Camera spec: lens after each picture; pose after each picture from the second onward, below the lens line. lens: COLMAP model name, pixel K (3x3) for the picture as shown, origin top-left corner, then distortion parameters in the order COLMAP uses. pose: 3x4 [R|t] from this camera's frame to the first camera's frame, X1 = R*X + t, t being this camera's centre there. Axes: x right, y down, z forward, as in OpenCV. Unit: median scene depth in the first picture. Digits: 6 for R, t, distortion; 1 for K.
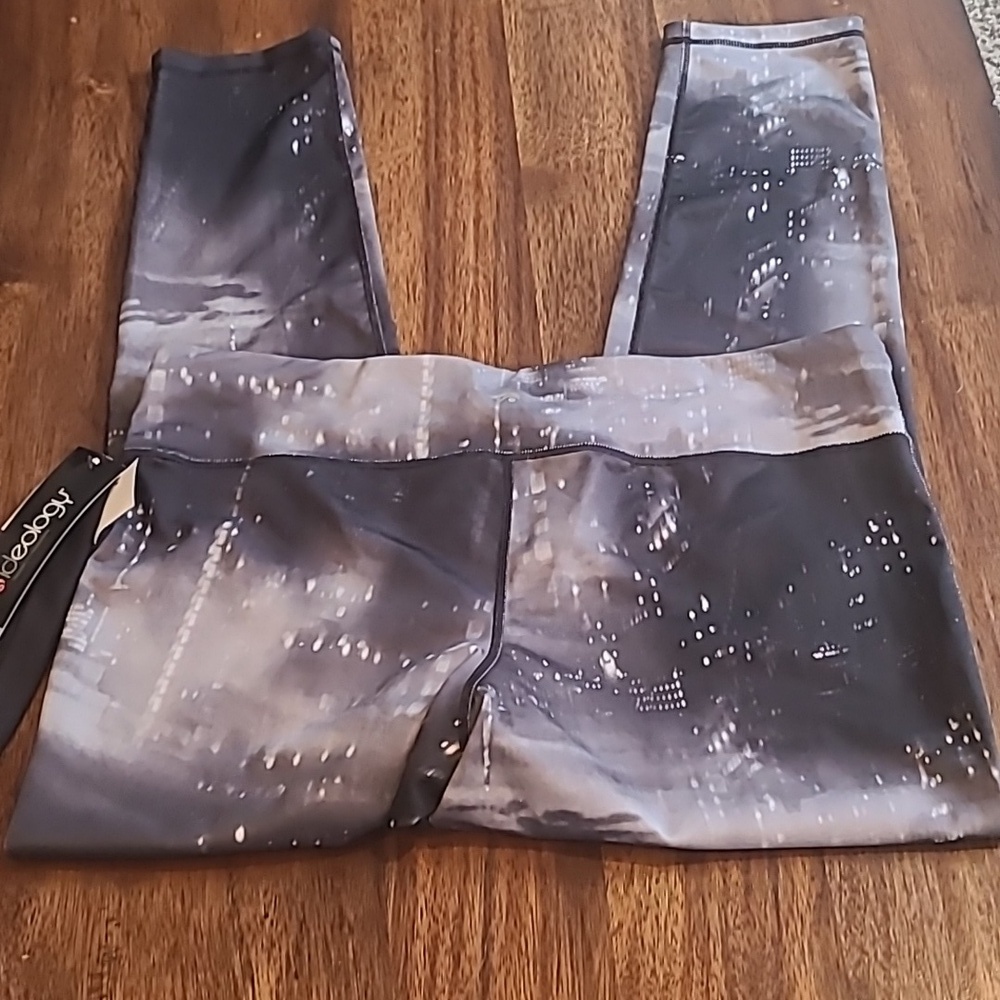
lens RADIAL K [[1472.3, 0, 500.0], [0, 1472.3, 500.0], [0, 0, 1]] dist [-0.003598, 0.020271]
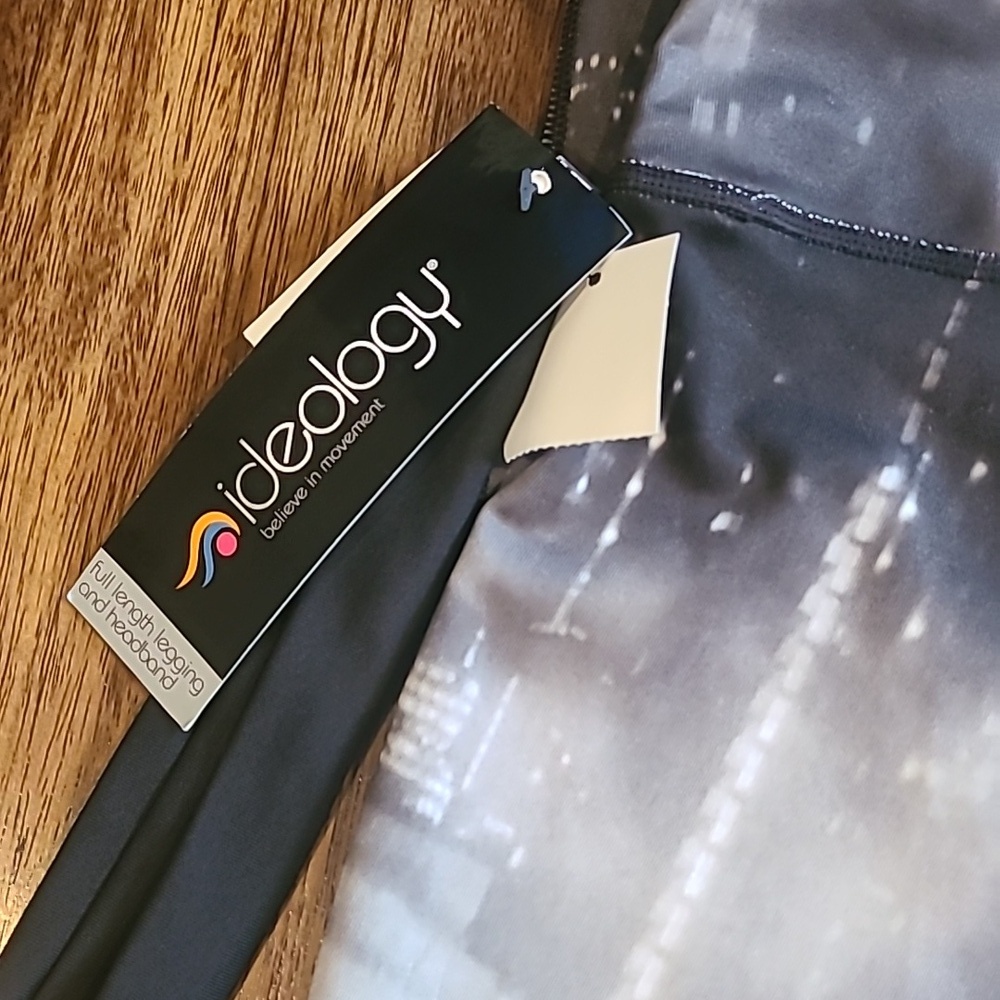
lens RADIAL K [[1472.3, 0, 500.0], [0, 1472.3, 500.0], [0, 0, 1]] dist [-0.003598, 0.020271]
pose [[0.970116, 0.239511, -0.038838, -0.262924], [-0.191345, 0.853592, 0.484529, -0.127486], [0.149201, -0.462618, 0.873913, 0.704393]]
